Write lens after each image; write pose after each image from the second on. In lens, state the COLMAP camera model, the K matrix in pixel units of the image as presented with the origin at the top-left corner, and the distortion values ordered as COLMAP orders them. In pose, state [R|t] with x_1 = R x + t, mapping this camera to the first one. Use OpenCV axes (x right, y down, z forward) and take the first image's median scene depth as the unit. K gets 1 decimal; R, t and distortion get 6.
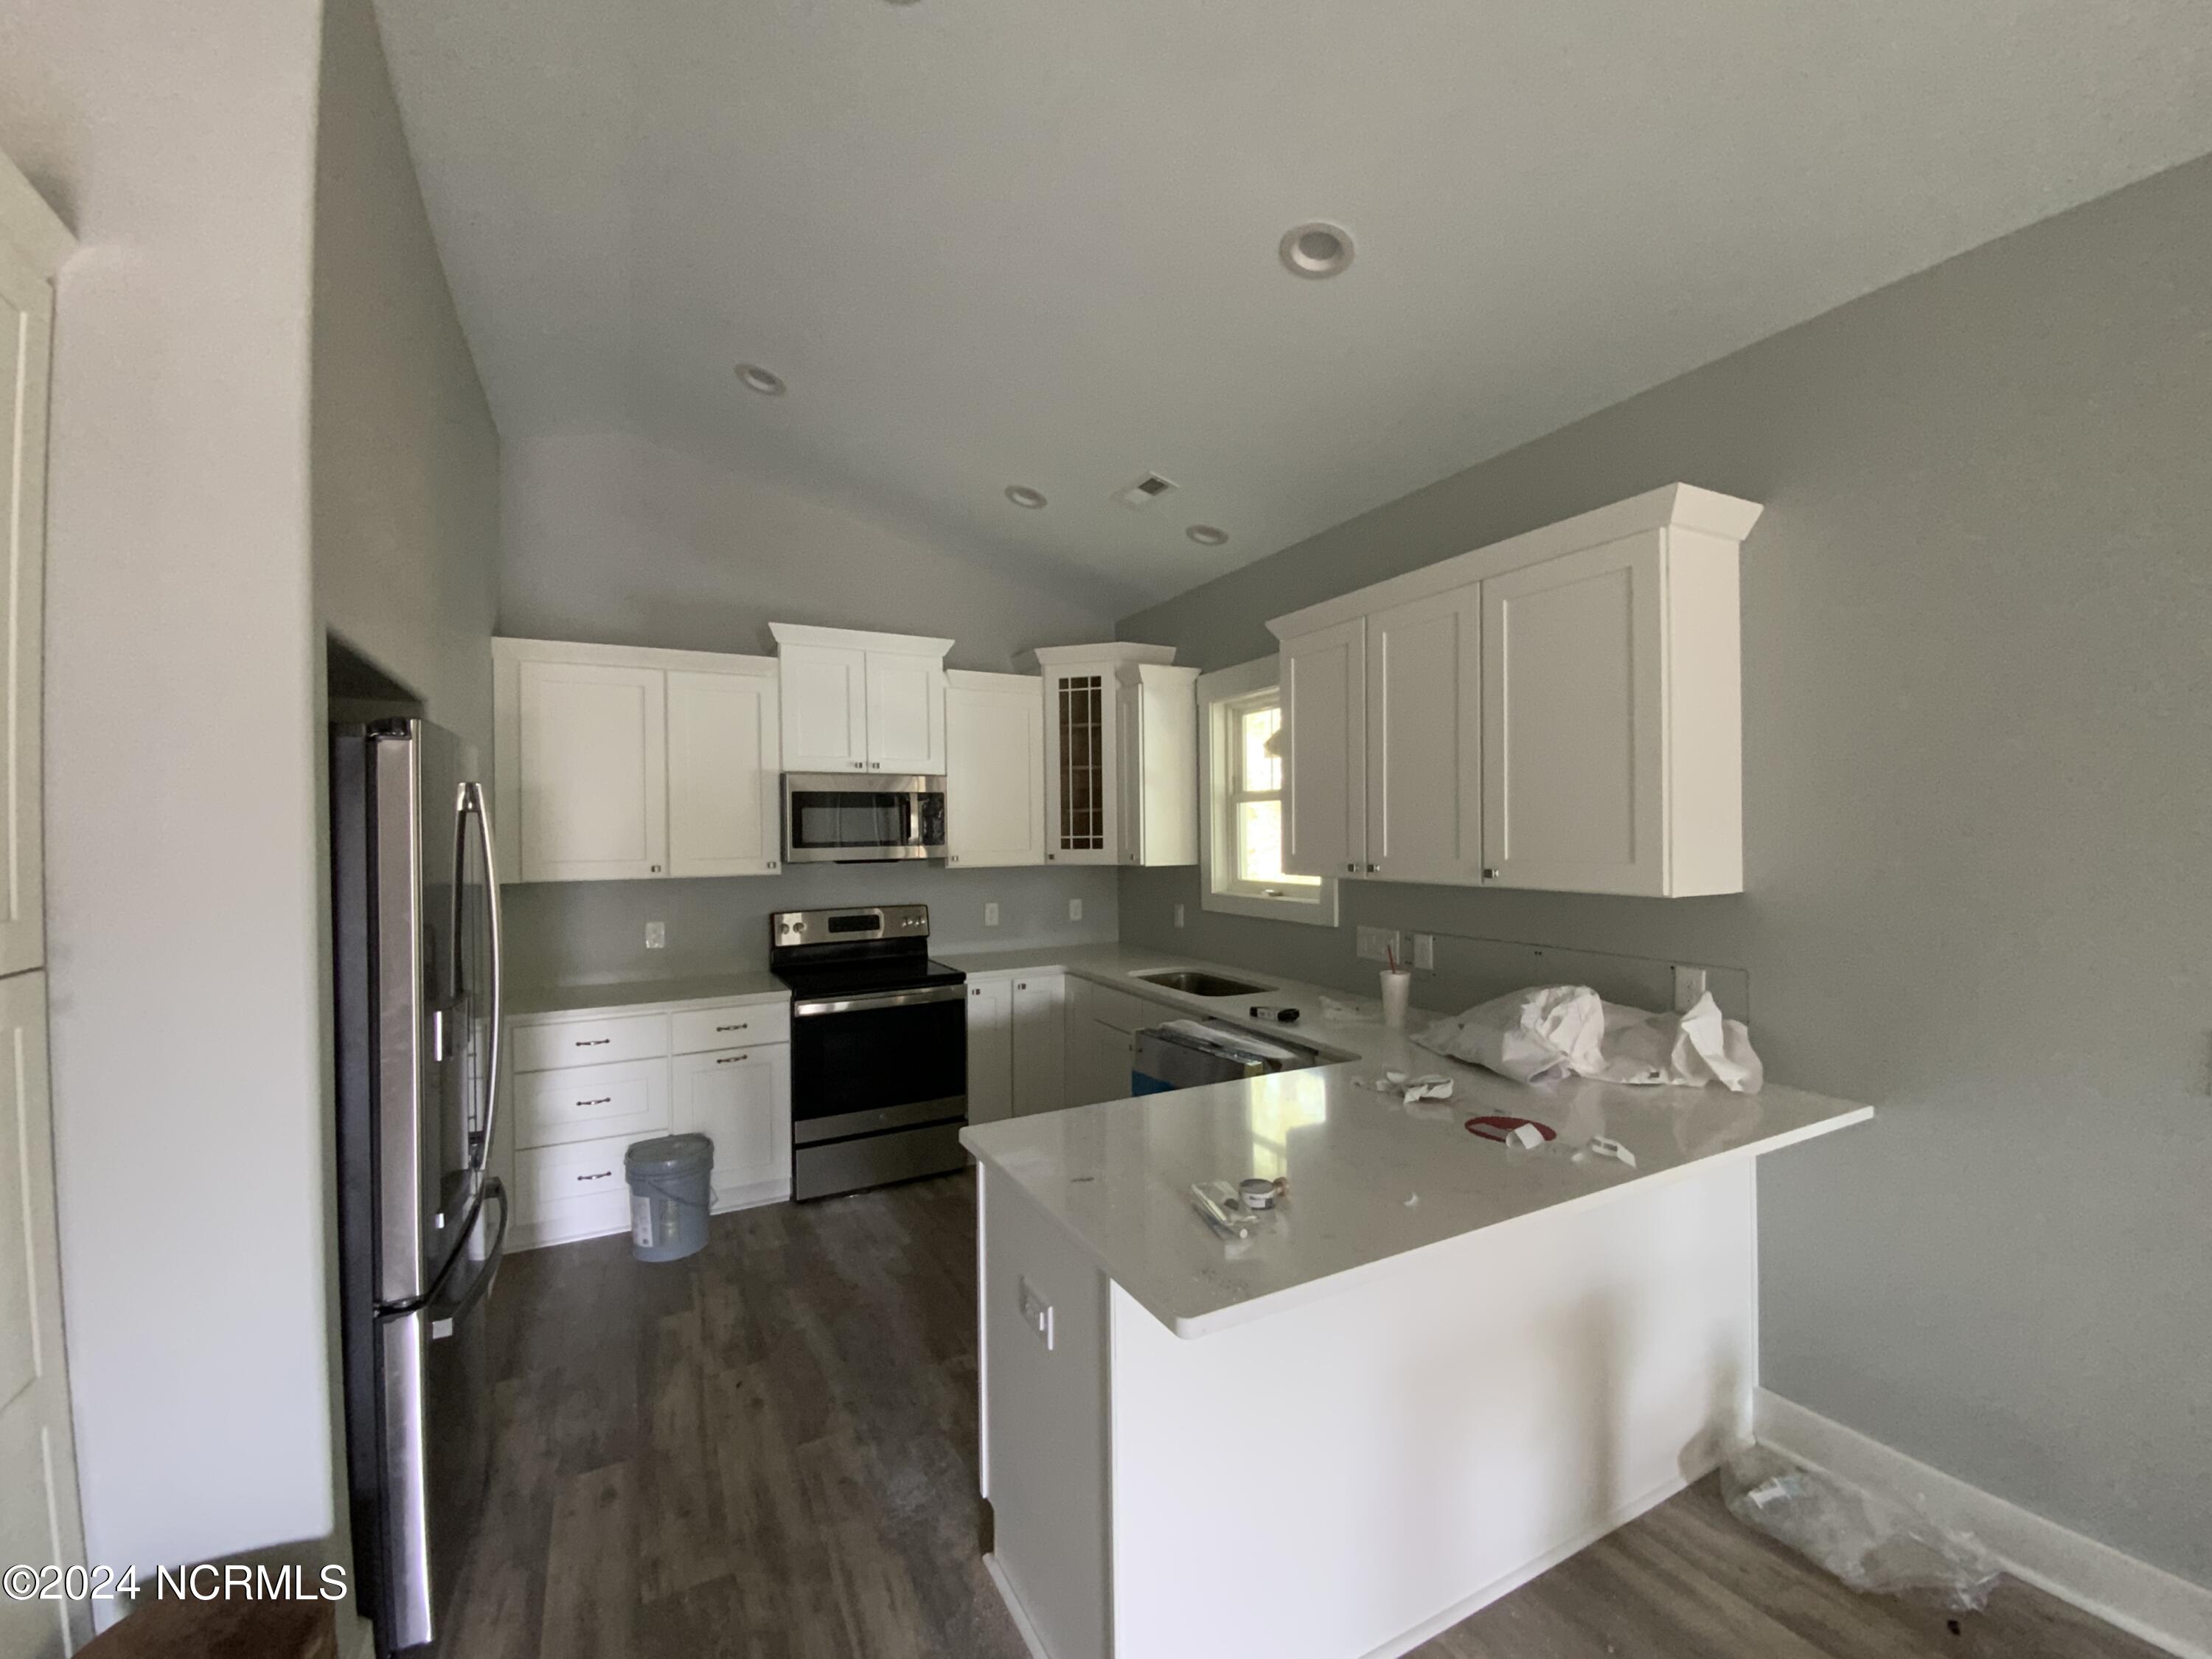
lens RADIAL K [[903.0, 0, 1107.6], [0, 903.0, 834.0], [0, 0, 1]] dist [0.021296, -0.013937]
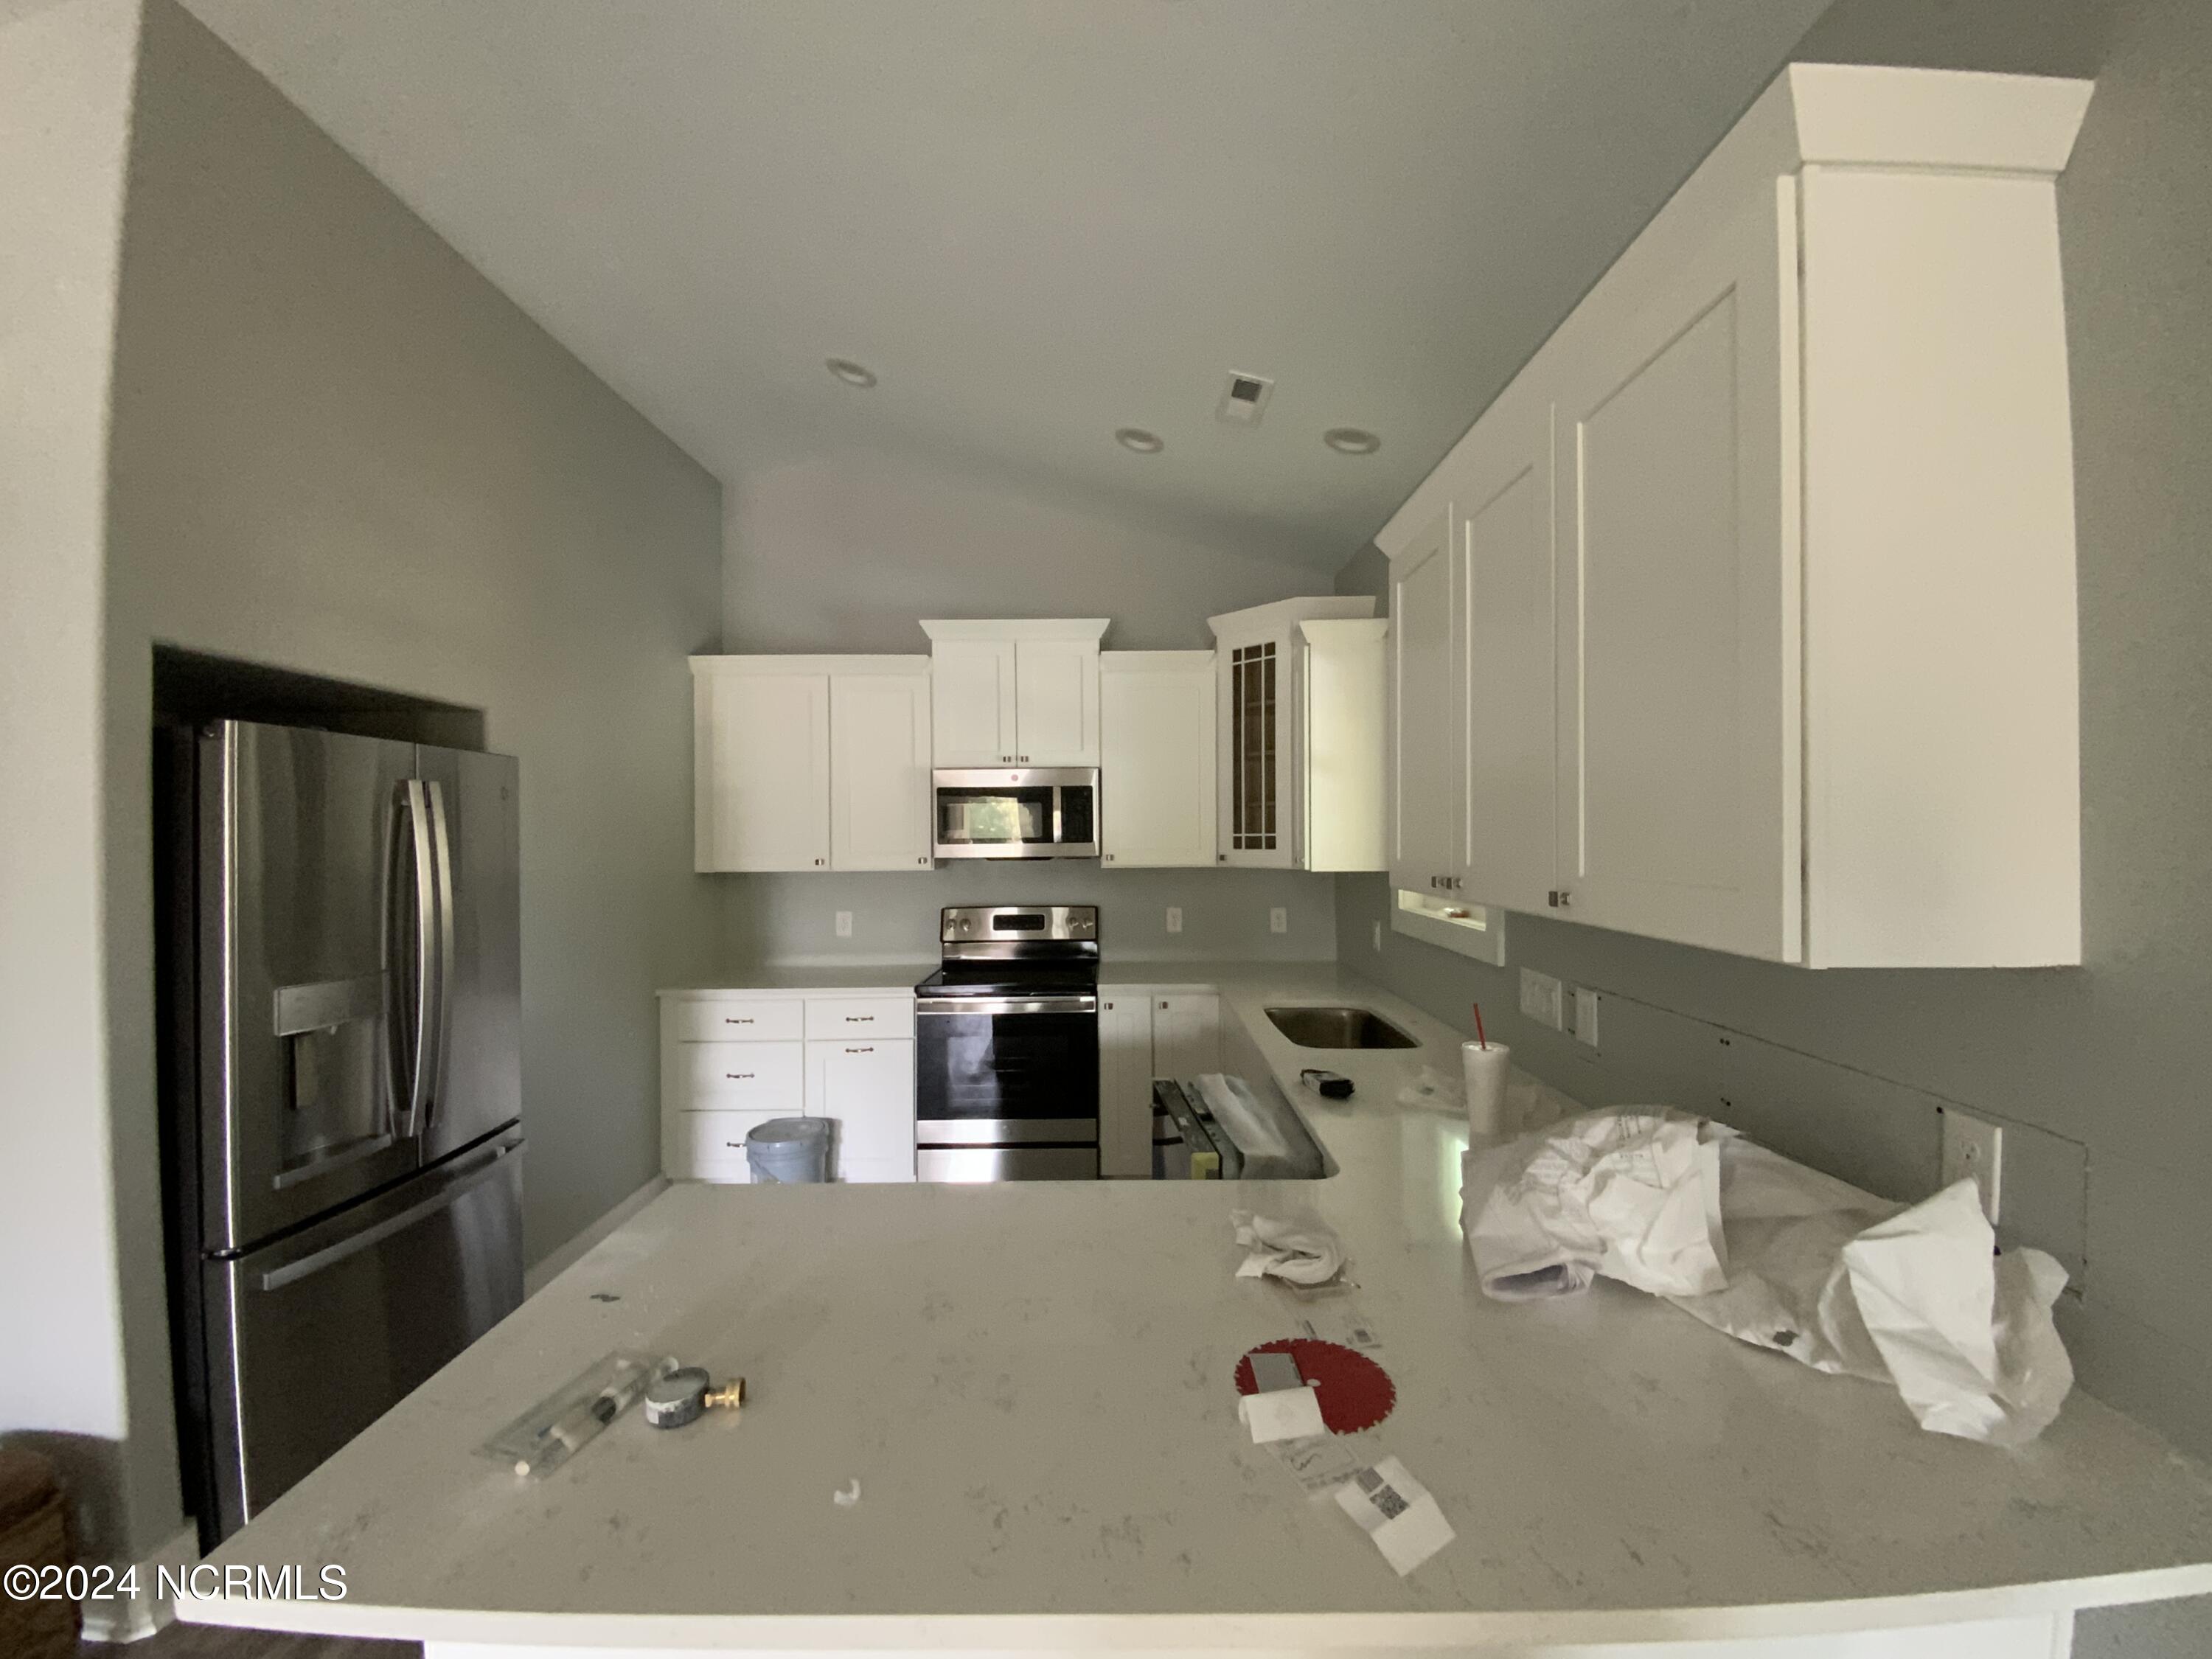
lens RADIAL K [[889.0, 0, 1112.0], [0, 889.0, 832.3], [0, 0, 1]] dist [0.027525, -0.020270]
pose [[0.879342, 0.003901, -0.476174, 0.264524], [-0.004497, 0.999990, -0.000112, 0.001565], [0.476169, 0.002240, 0.879351, 0.215633]]
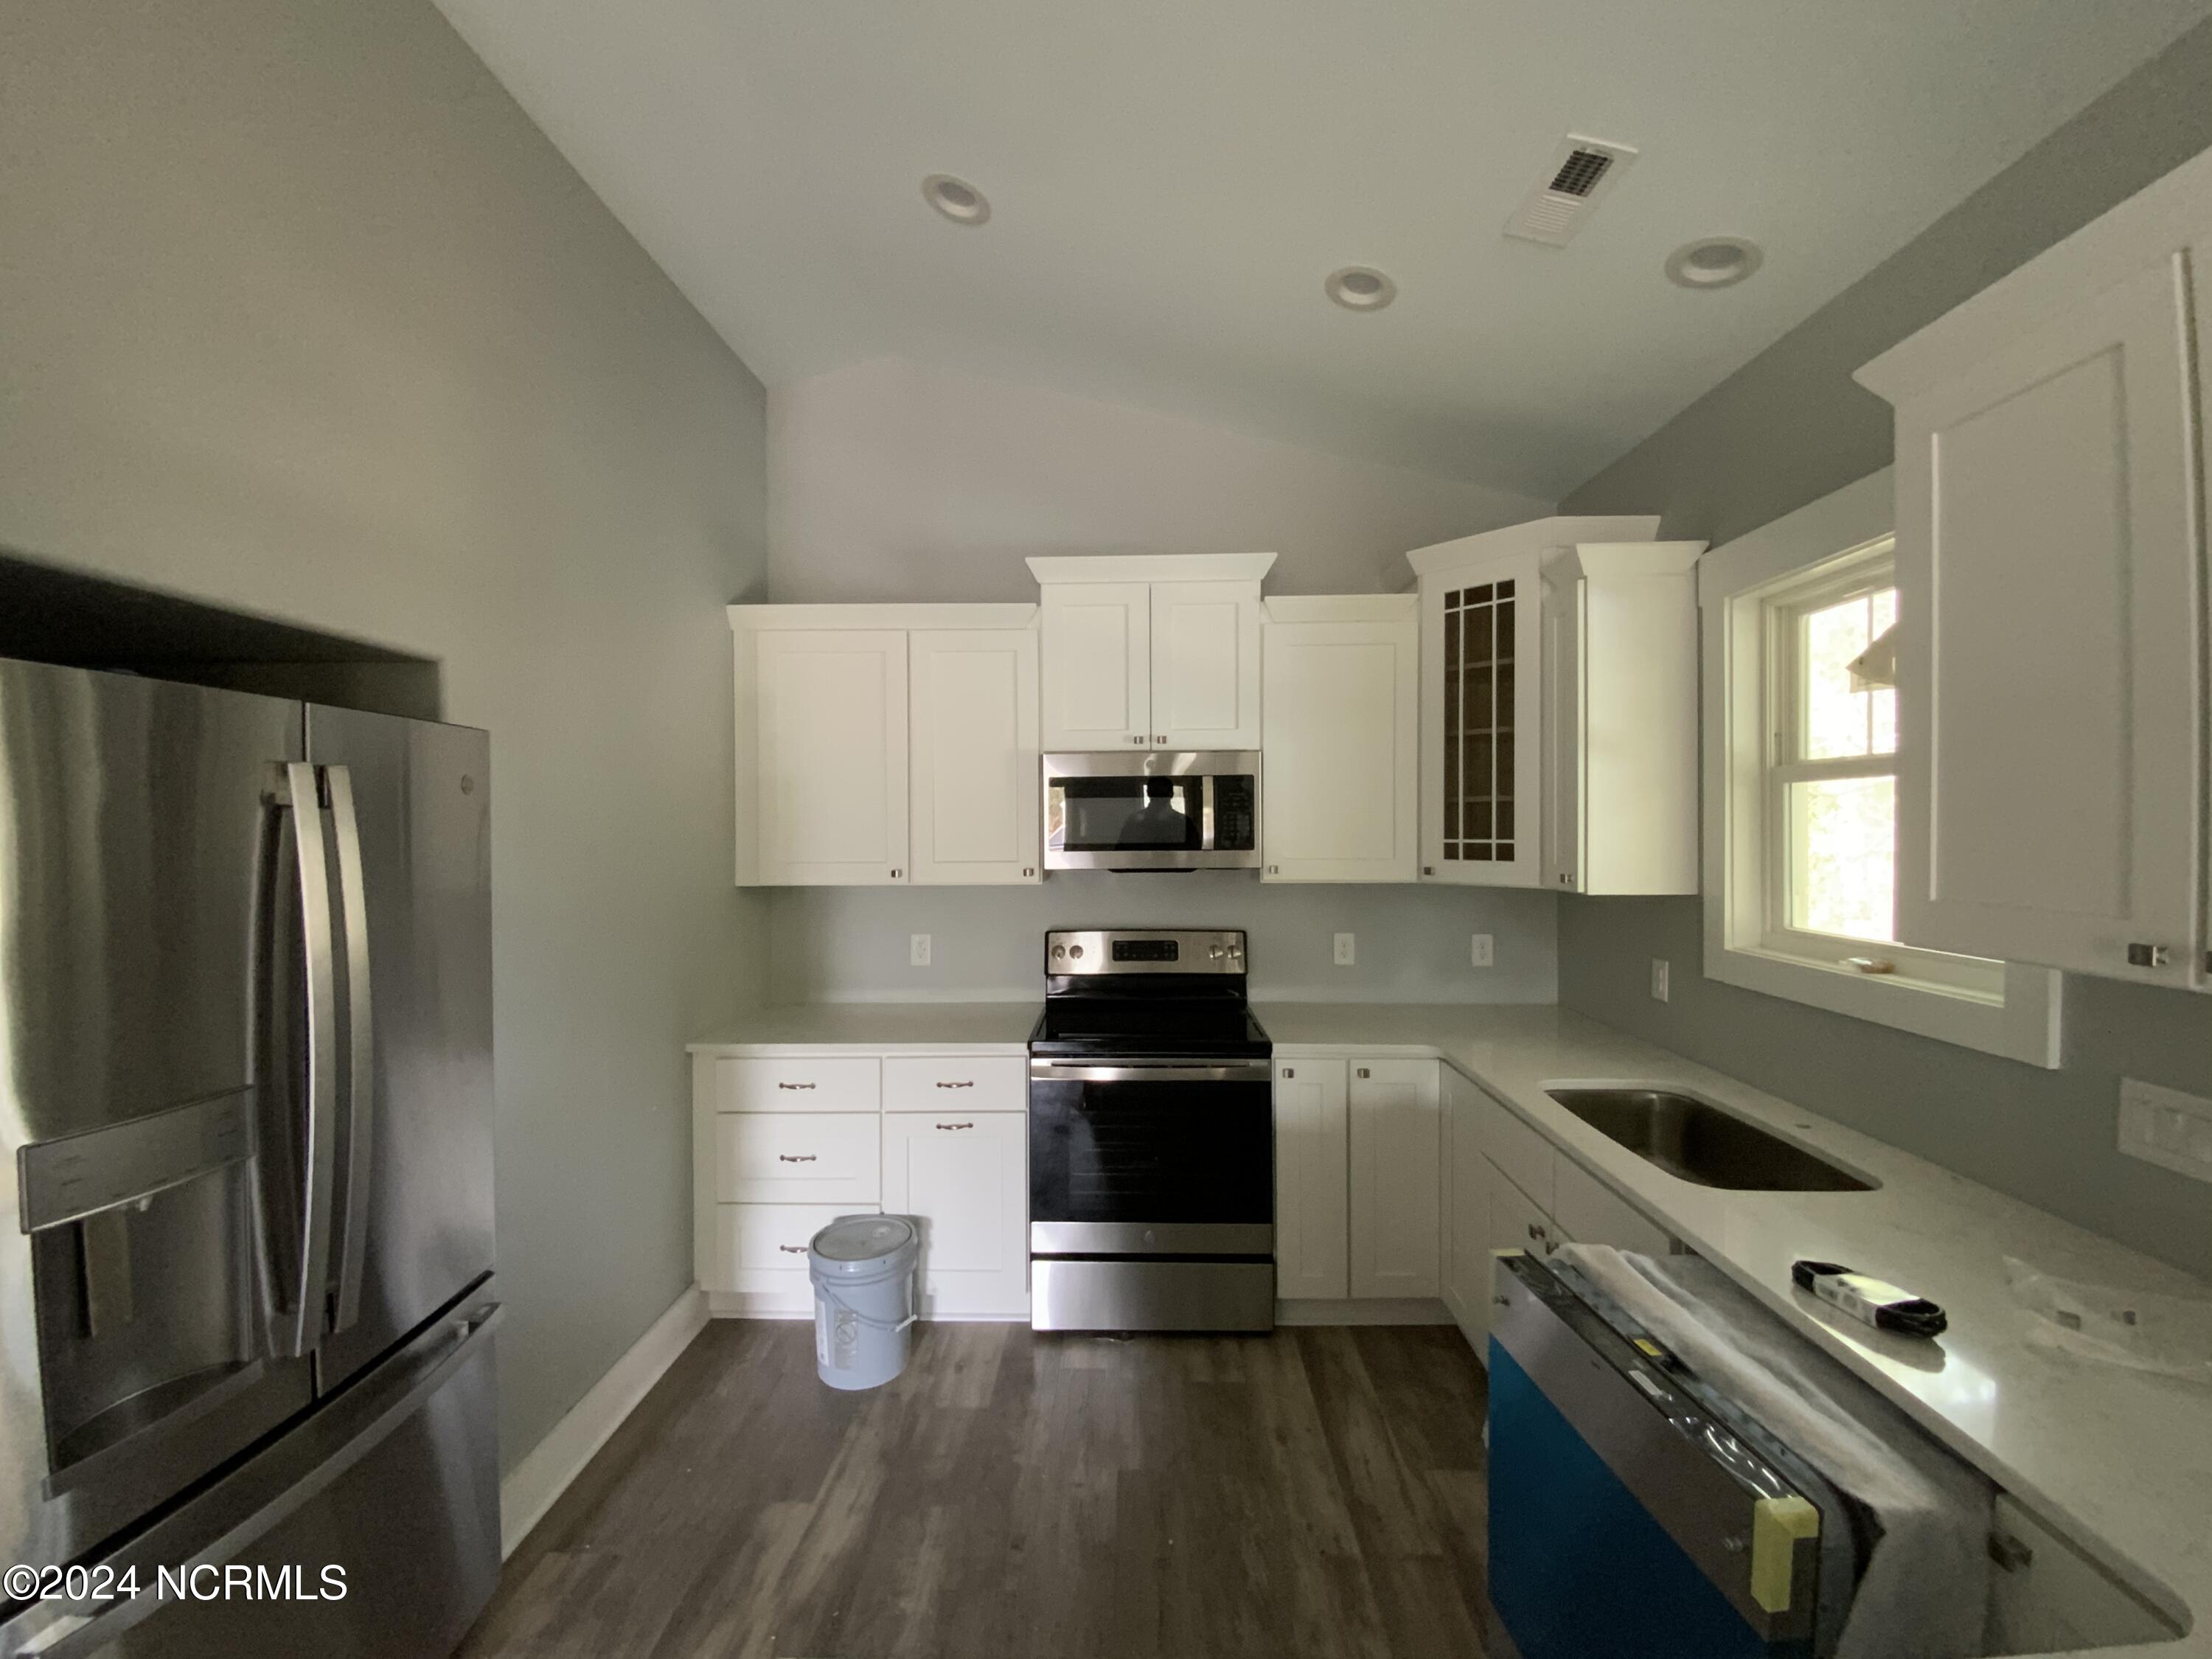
lens RADIAL K [[903.0, 0, 1107.6], [0, 903.0, 834.0], [0, 0, 1]] dist [0.021296, -0.013937]
pose [[0.866870, 0.012520, -0.498376, 0.065338], [-0.007329, 0.999897, 0.012372, -0.008053], [0.498480, -0.007072, 0.866873, 0.343079]]
